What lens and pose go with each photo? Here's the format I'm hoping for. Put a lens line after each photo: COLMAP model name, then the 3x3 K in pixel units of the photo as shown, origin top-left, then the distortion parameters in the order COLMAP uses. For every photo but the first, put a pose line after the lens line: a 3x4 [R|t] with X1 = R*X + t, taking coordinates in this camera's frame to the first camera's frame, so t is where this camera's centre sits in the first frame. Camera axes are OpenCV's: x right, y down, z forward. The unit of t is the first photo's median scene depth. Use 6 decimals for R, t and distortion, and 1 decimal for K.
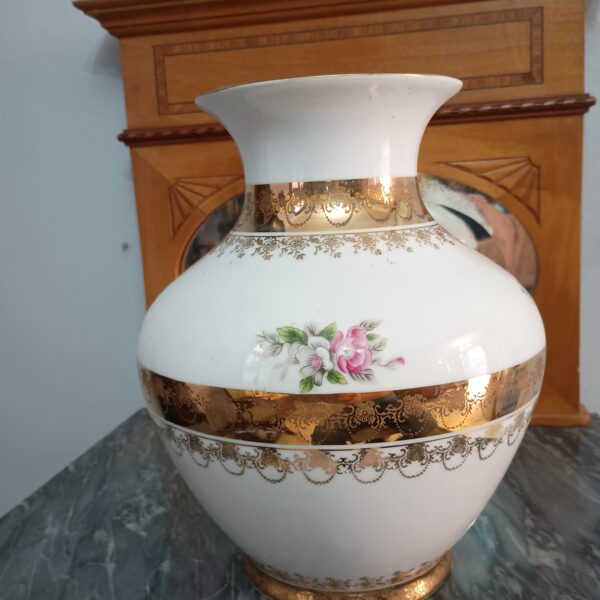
lens RADIAL K [[678.2, 0, 342.3], [0, 678.2, 299.8], [0, 0, 1]] dist [0.081231, -0.196240]
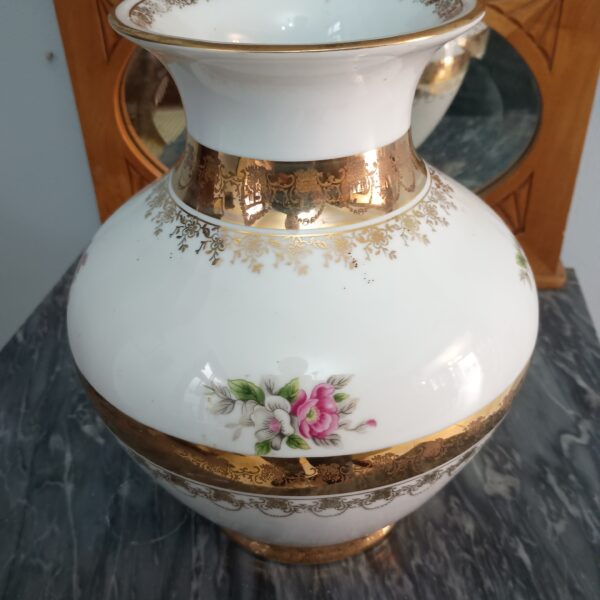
lens RADIAL K [[678.2, 0, 342.3], [0, 678.2, 299.8], [0, 0, 1]] dist [0.081231, -0.196240]
pose [[0.998211, 0.030392, 0.051484, -0.001162], [-0.049251, 0.906196, 0.419980, -0.355337], [-0.033890, -0.421764, 0.906072, 0.239867]]
